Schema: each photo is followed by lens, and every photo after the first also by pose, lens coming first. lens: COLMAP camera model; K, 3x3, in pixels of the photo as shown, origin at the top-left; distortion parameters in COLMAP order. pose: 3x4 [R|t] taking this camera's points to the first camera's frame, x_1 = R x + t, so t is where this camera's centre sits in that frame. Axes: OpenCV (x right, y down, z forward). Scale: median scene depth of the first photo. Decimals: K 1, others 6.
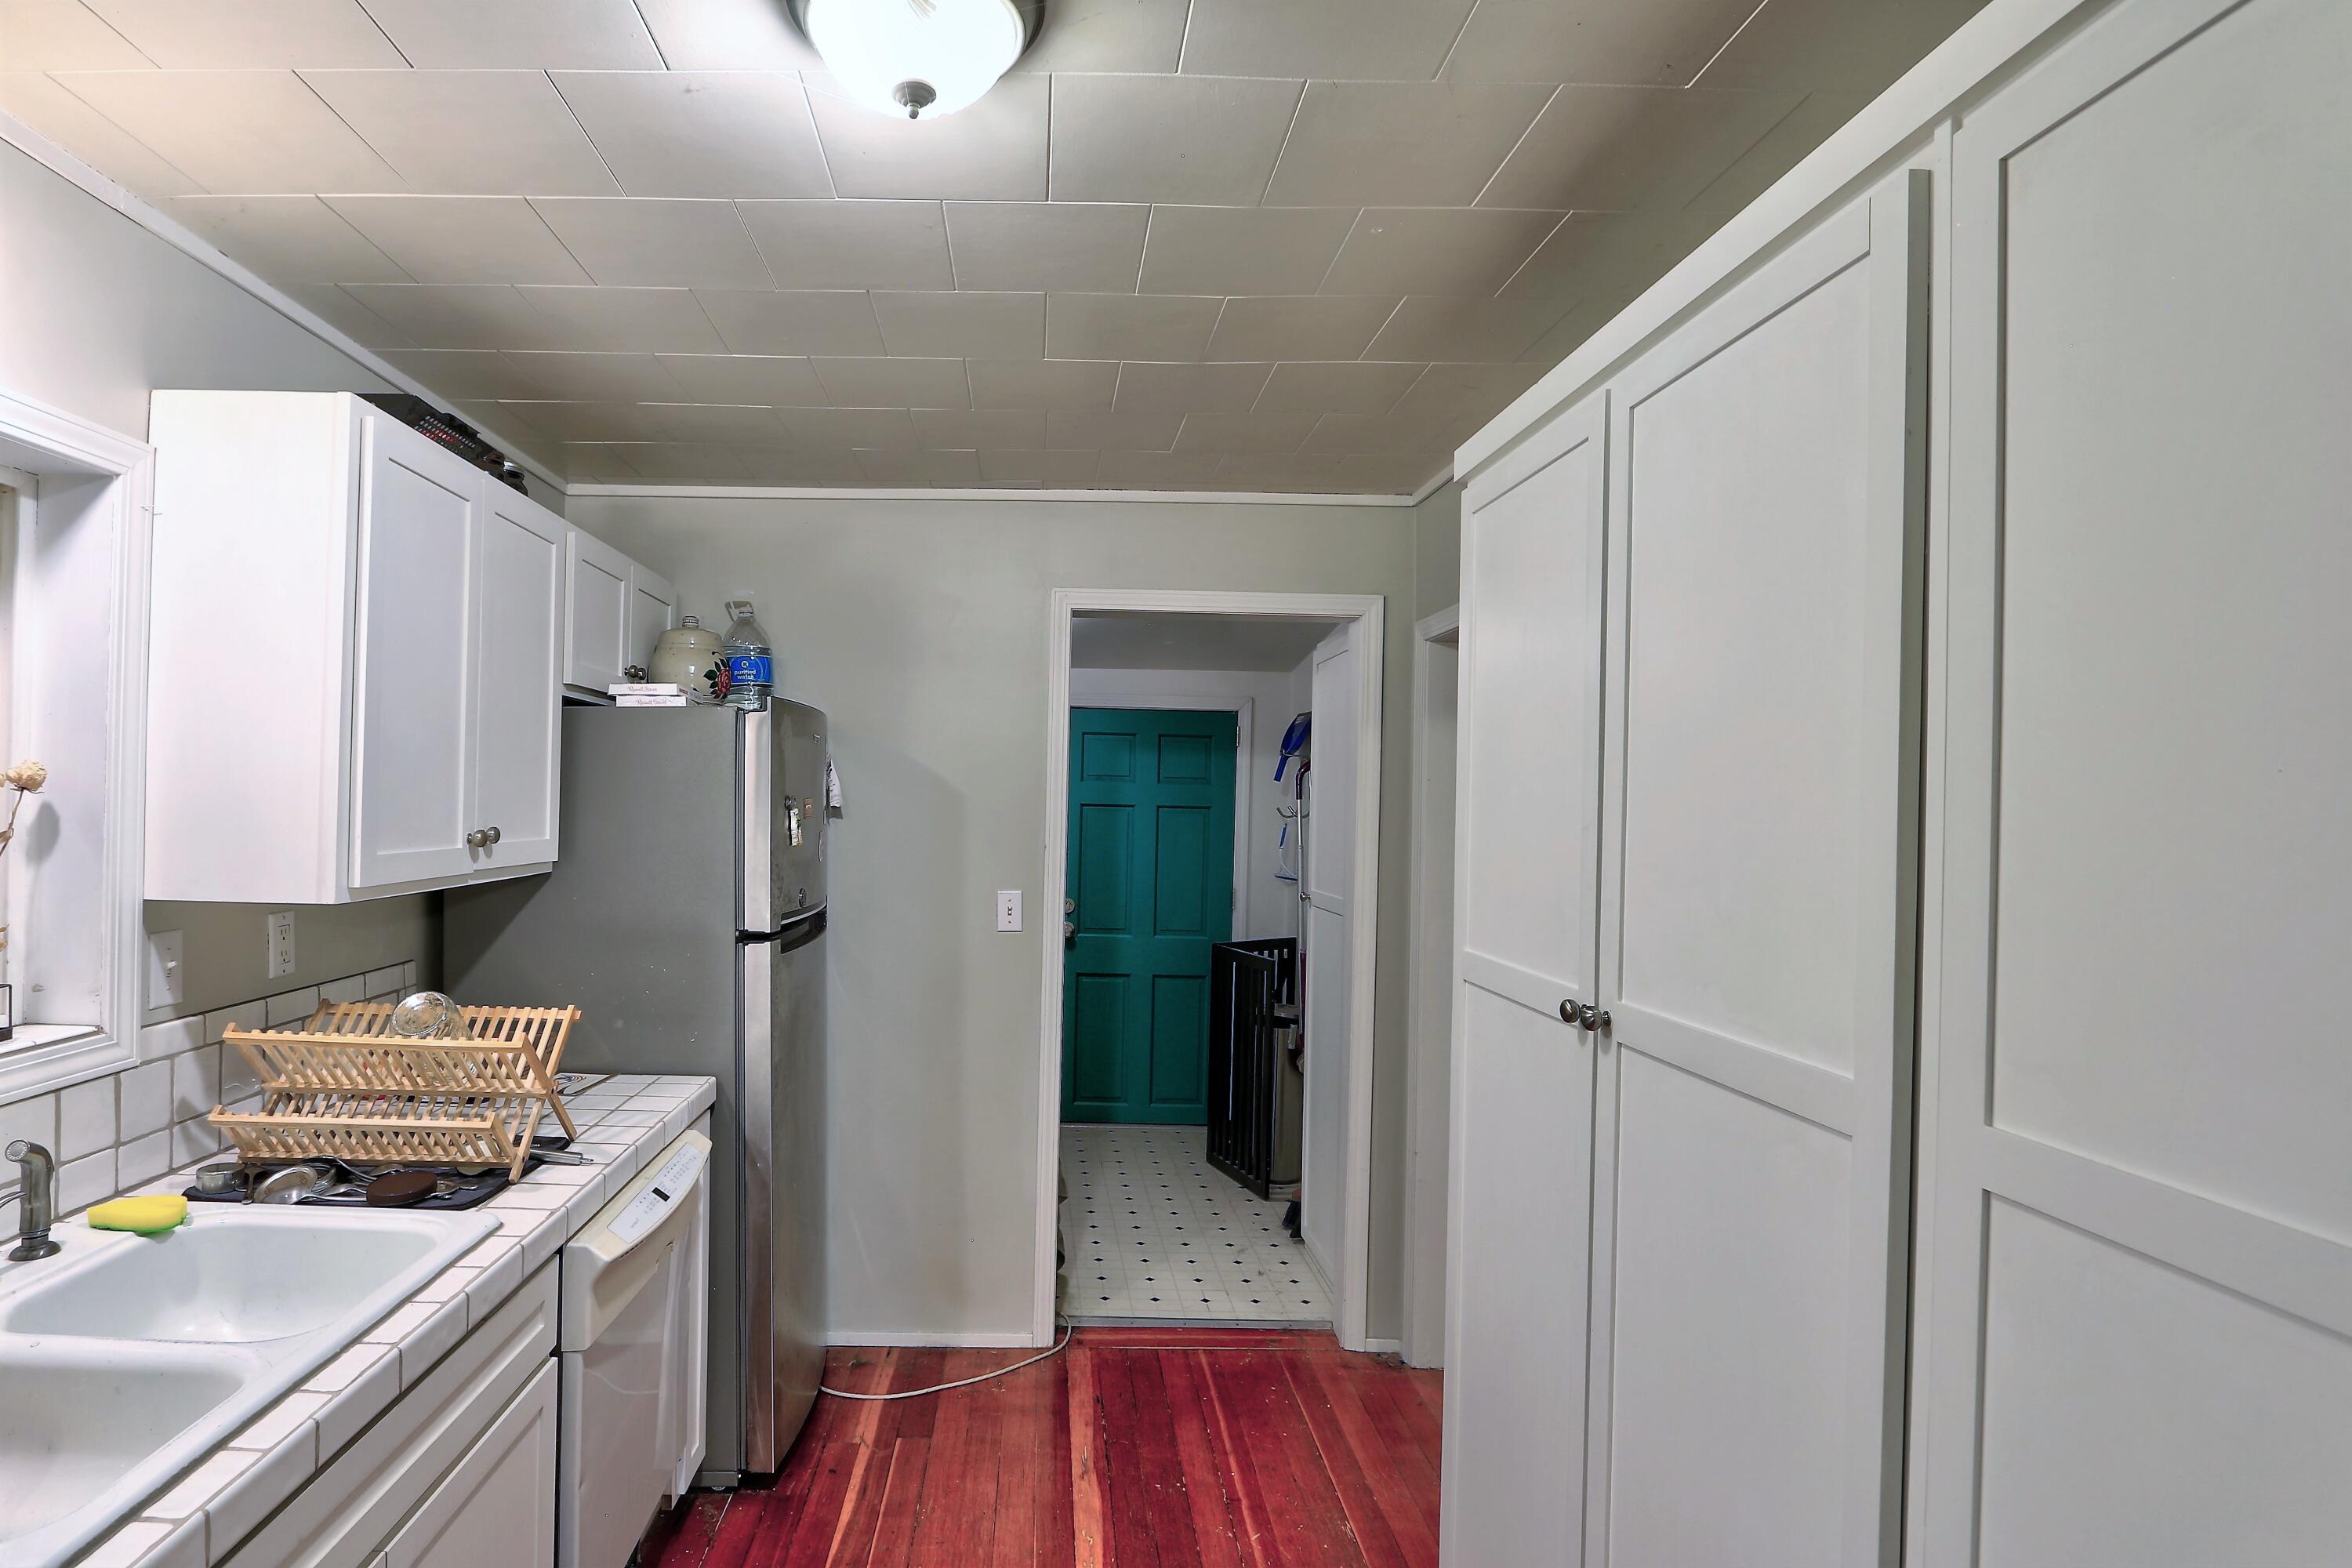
lens RADIAL K [[1204.8, 0, 1038.7], [0, 1204.8, 802.7], [0, 0, 1]] dist [-0.017393, 0.001749]
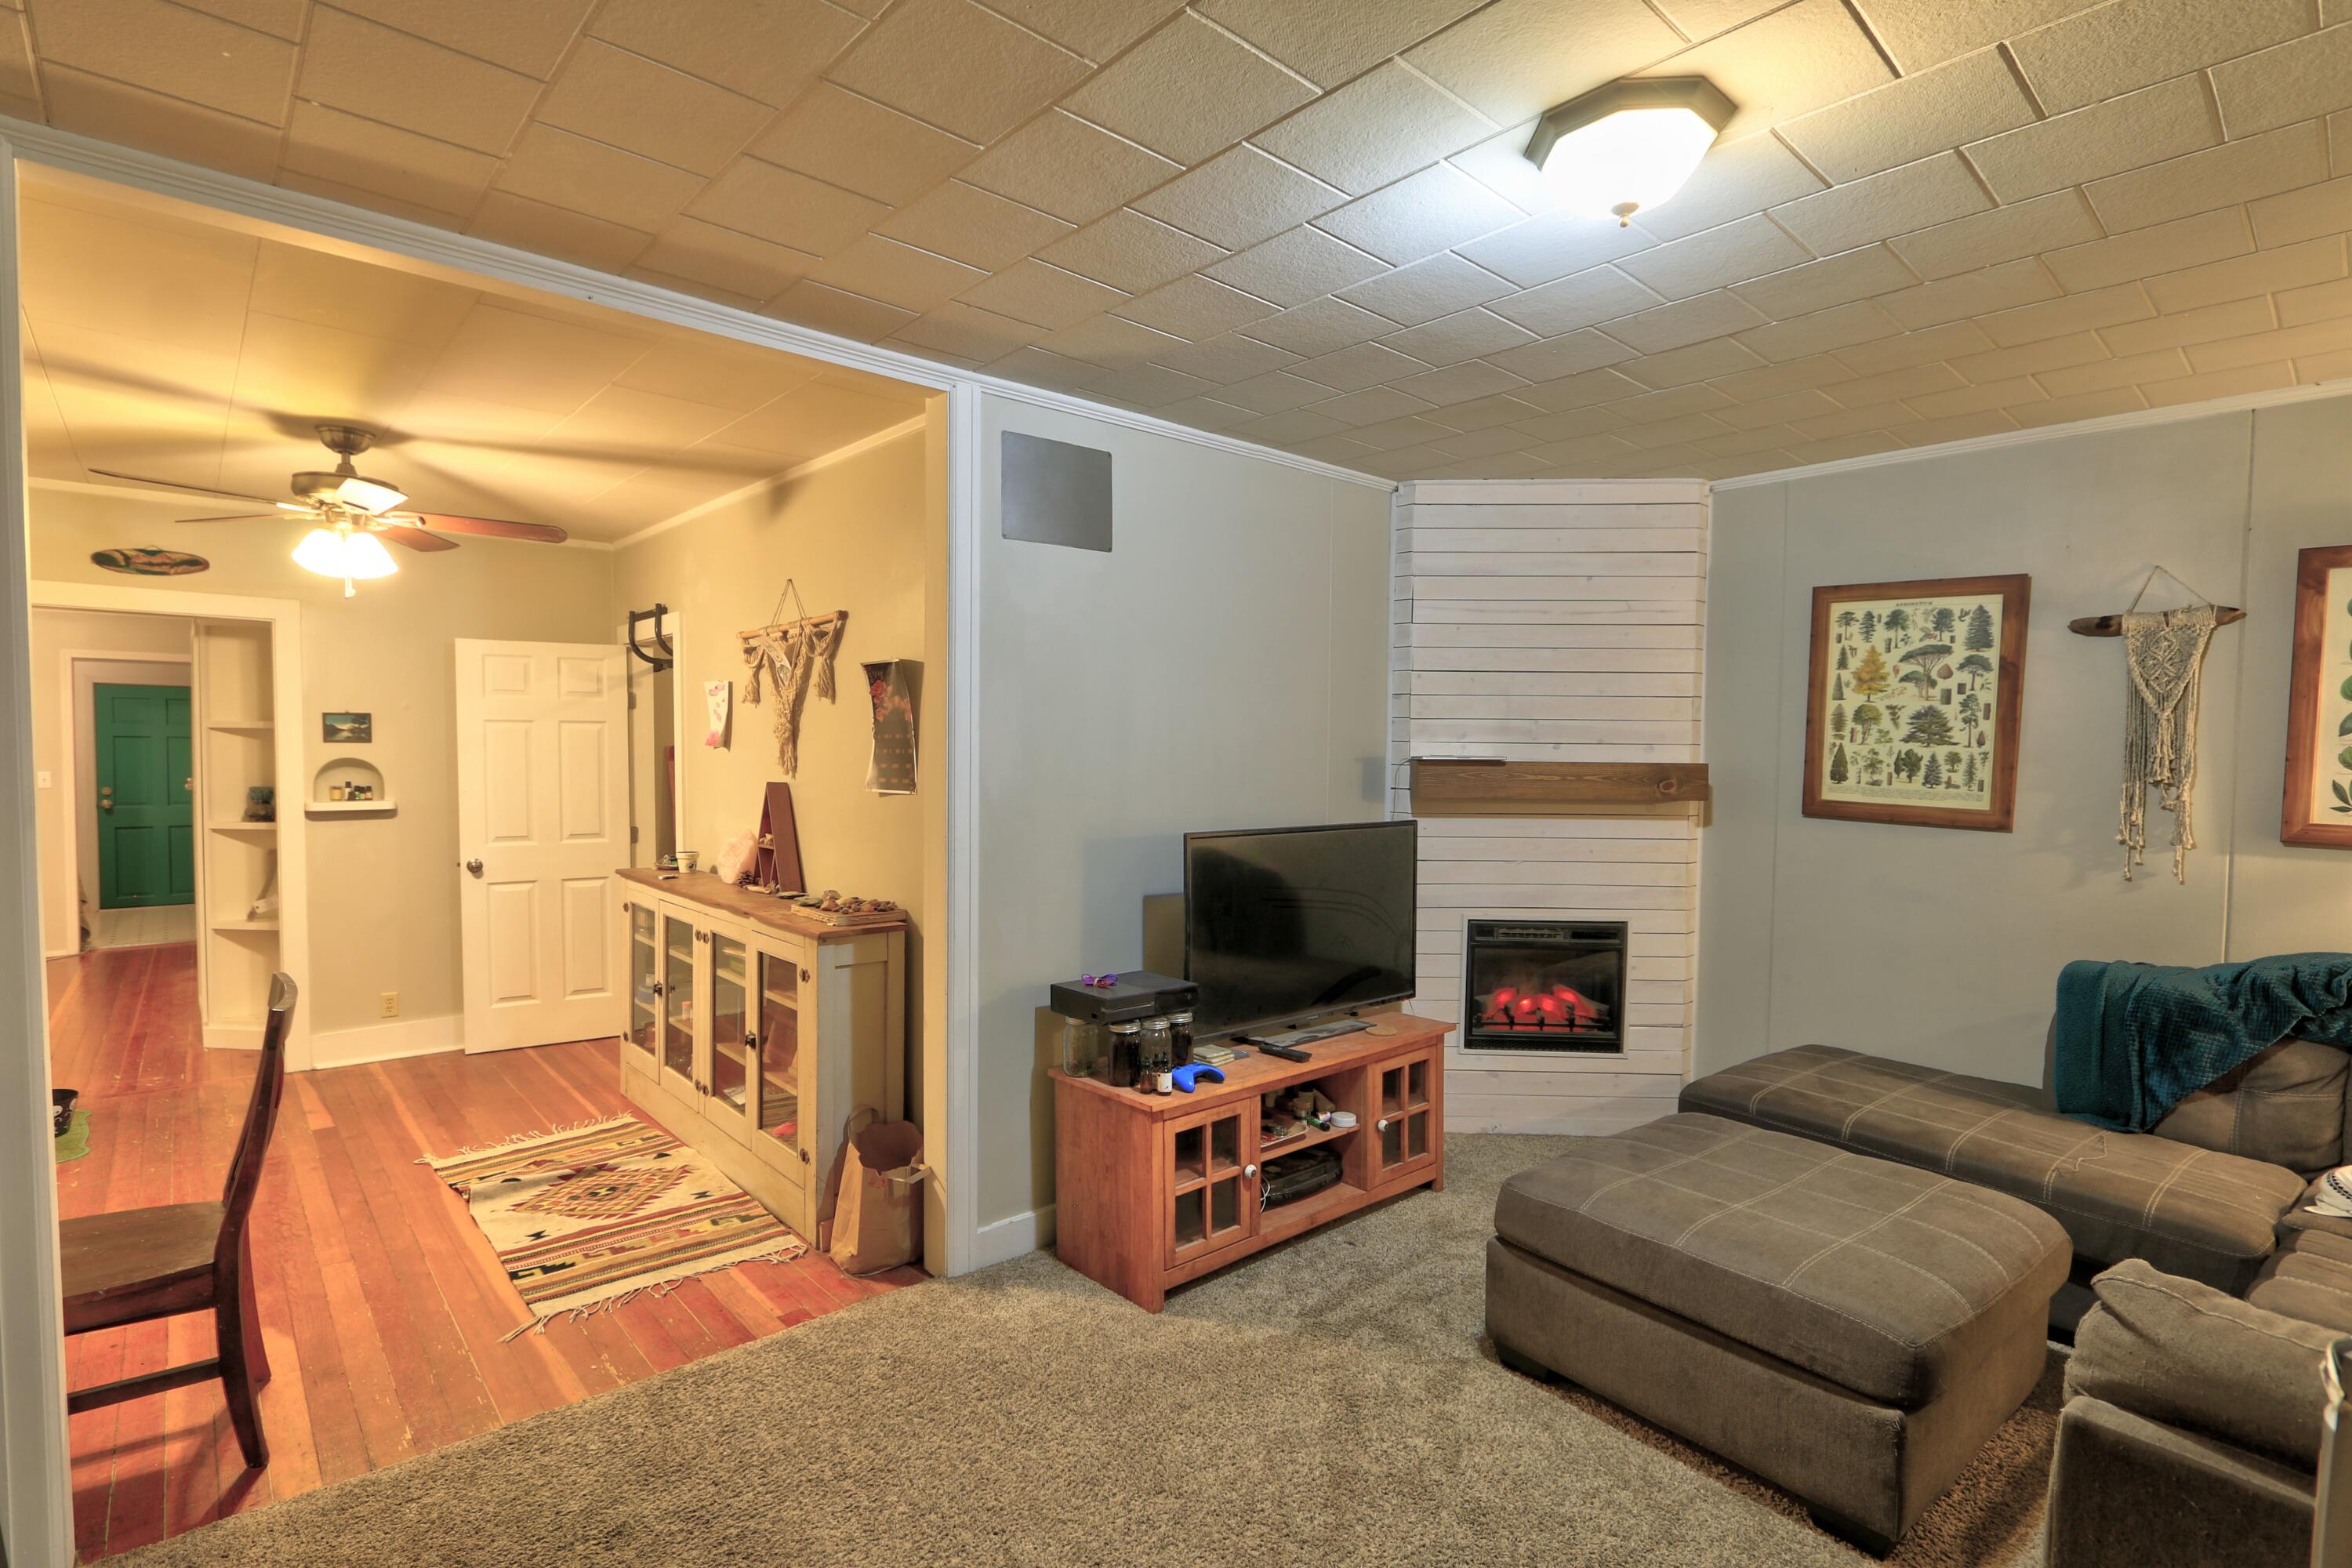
lens RADIAL K [[1095.4, 0, 1122.1], [0, 1095.4, 795.9], [0, 0, 1]] dist [-0.023518, 0.002890]
pose [[0.756627, -0.041325, 0.652539, 0.274254], [0.003689, 0.998255, 0.058942, 0.001501], [-0.653836, -0.042190, 0.755459, -2.733573]]
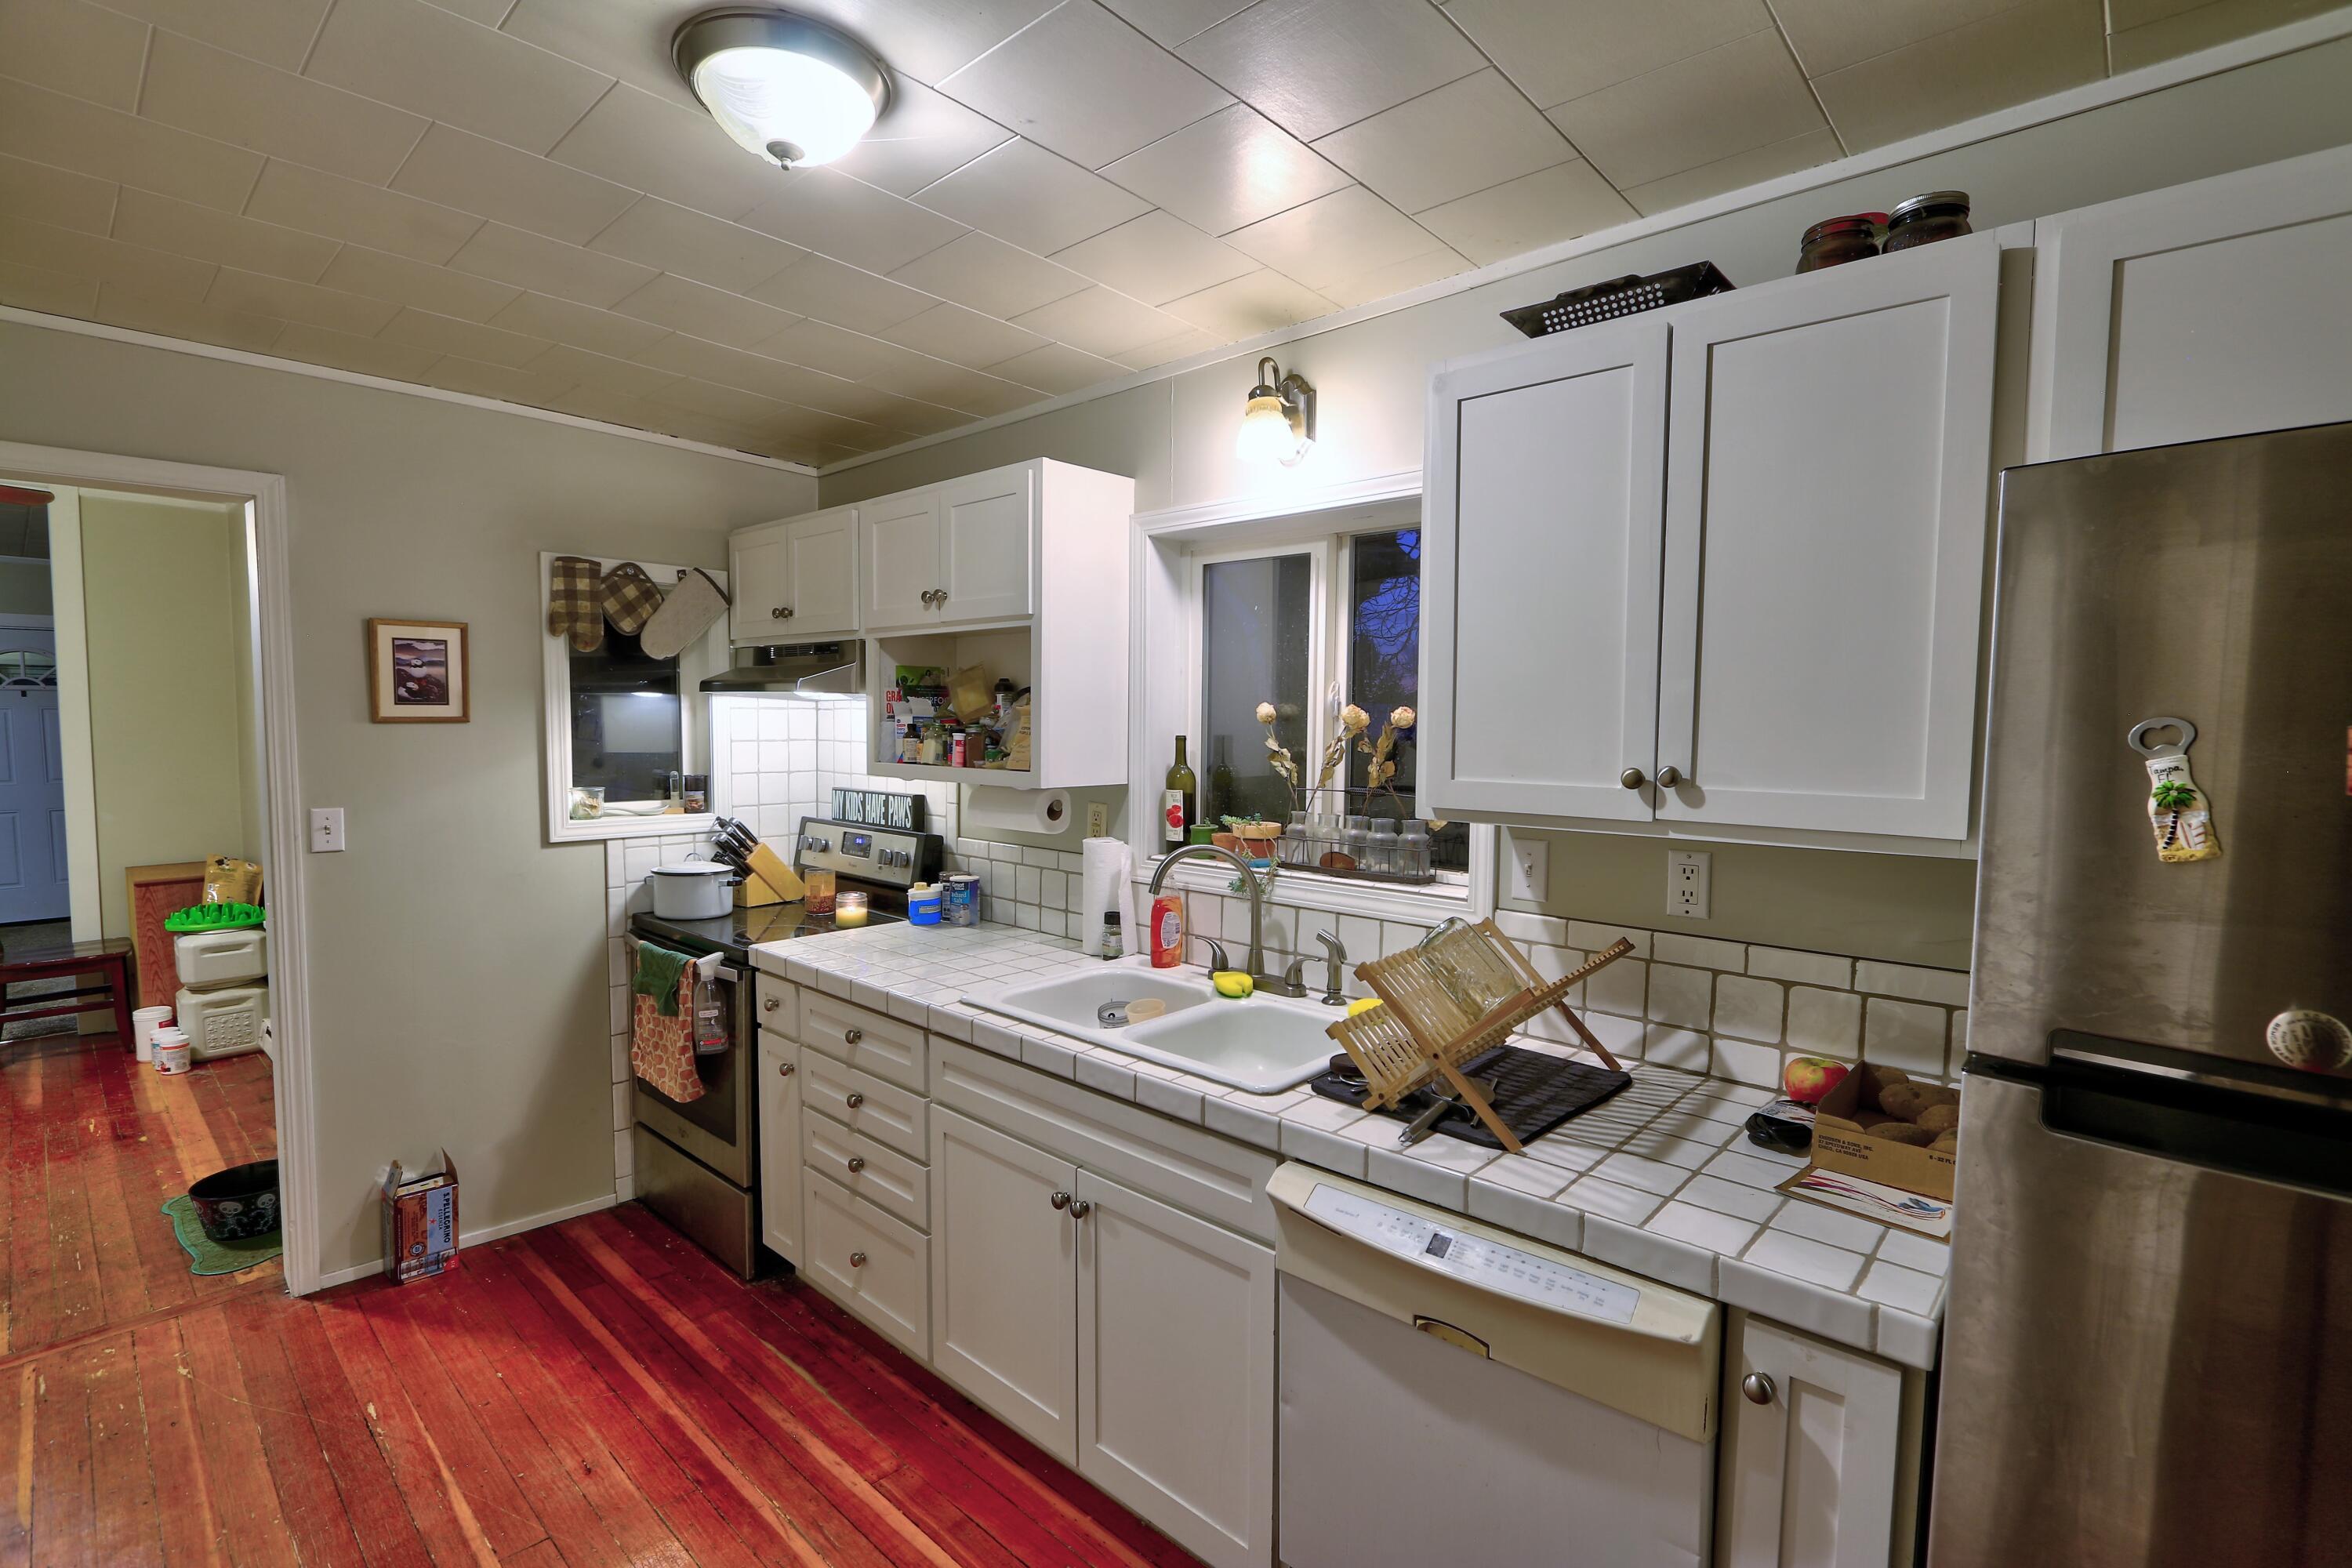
lens RADIAL K [[1095.4, 0, 1187.7], [0, 1095.4, 803.5], [0, 0, 1]] dist [-0.023518, 0.002890]
pose [[-0.682587, 0.030566, -0.730165, 0.228927], [-0.021605, 0.997844, 0.061970, 0.006808], [0.730485, 0.058075, -0.680455, 1.065984]]
